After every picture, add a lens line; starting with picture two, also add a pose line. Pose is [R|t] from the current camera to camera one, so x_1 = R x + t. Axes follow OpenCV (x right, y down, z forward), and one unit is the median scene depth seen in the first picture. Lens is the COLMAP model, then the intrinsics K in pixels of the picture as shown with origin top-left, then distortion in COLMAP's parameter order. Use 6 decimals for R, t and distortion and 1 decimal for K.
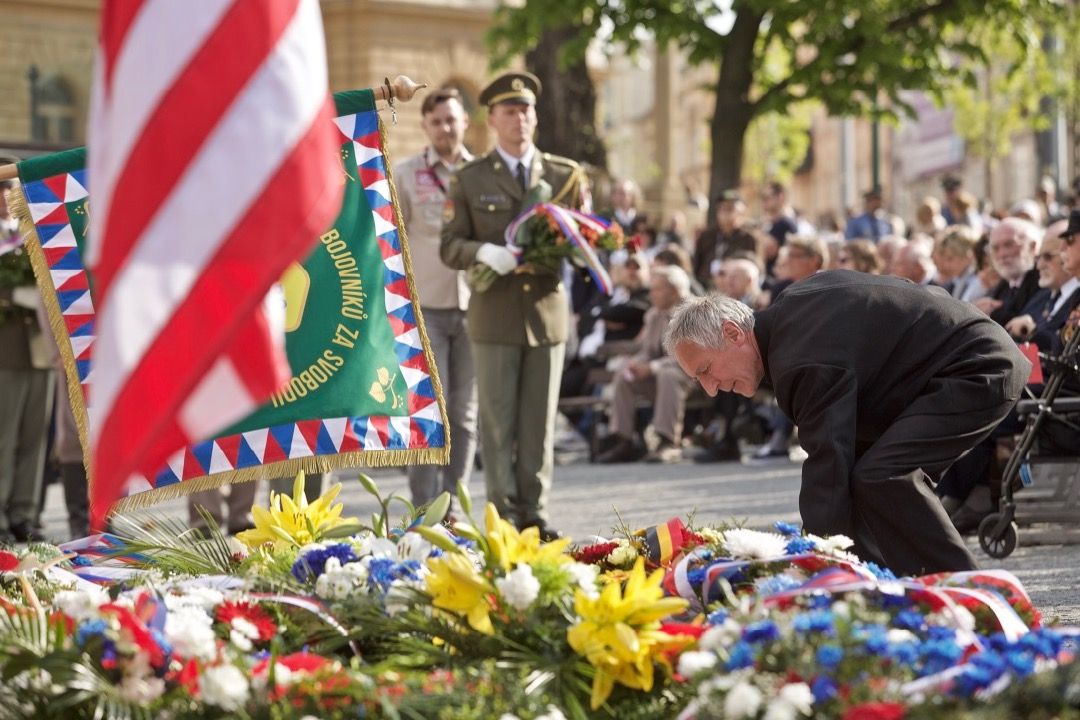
lens RADIAL K [[4516.8, 0, 540.0], [0, 4516.8, 360.0], [0, 0, 1]] dist [-0.002850, -1.503042]
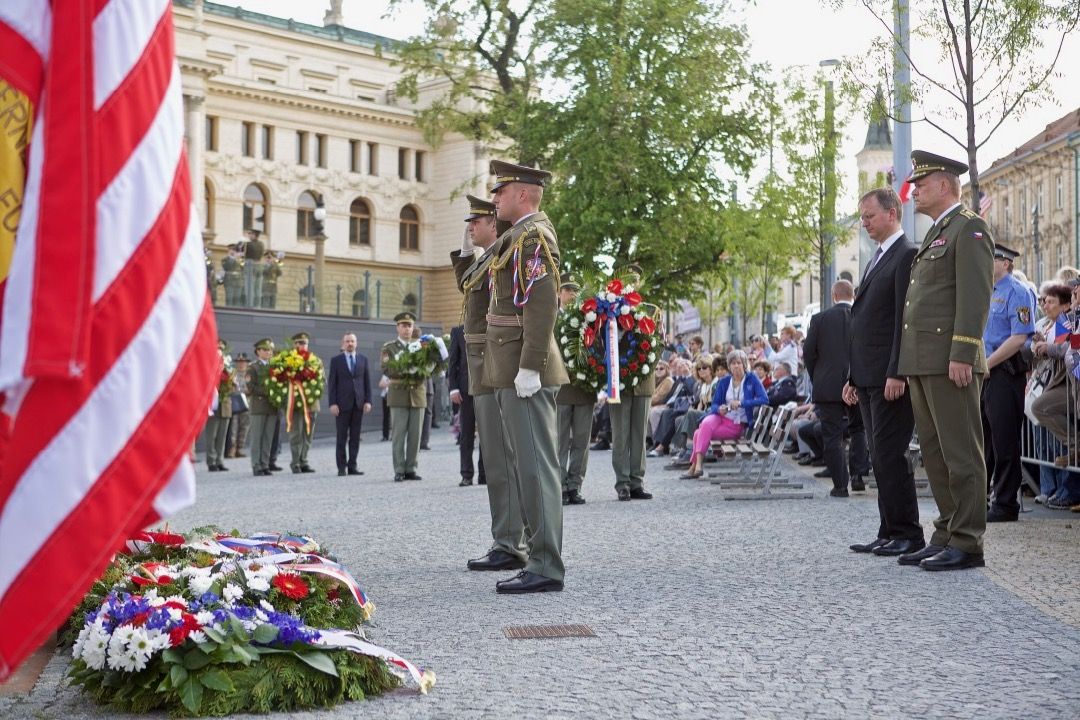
lens RADIAL K [[1661.0, 0, 540.0], [0, 1661.0, 360.0], [0, 0, 1]] dist [0.063232, -0.049679]
pose [[0.999890, 0.014575, -0.002884, 0.031074], [-0.014637, 0.999635, -0.022691, -0.015990], [0.002552, 0.022731, 0.999738, 0.344144]]
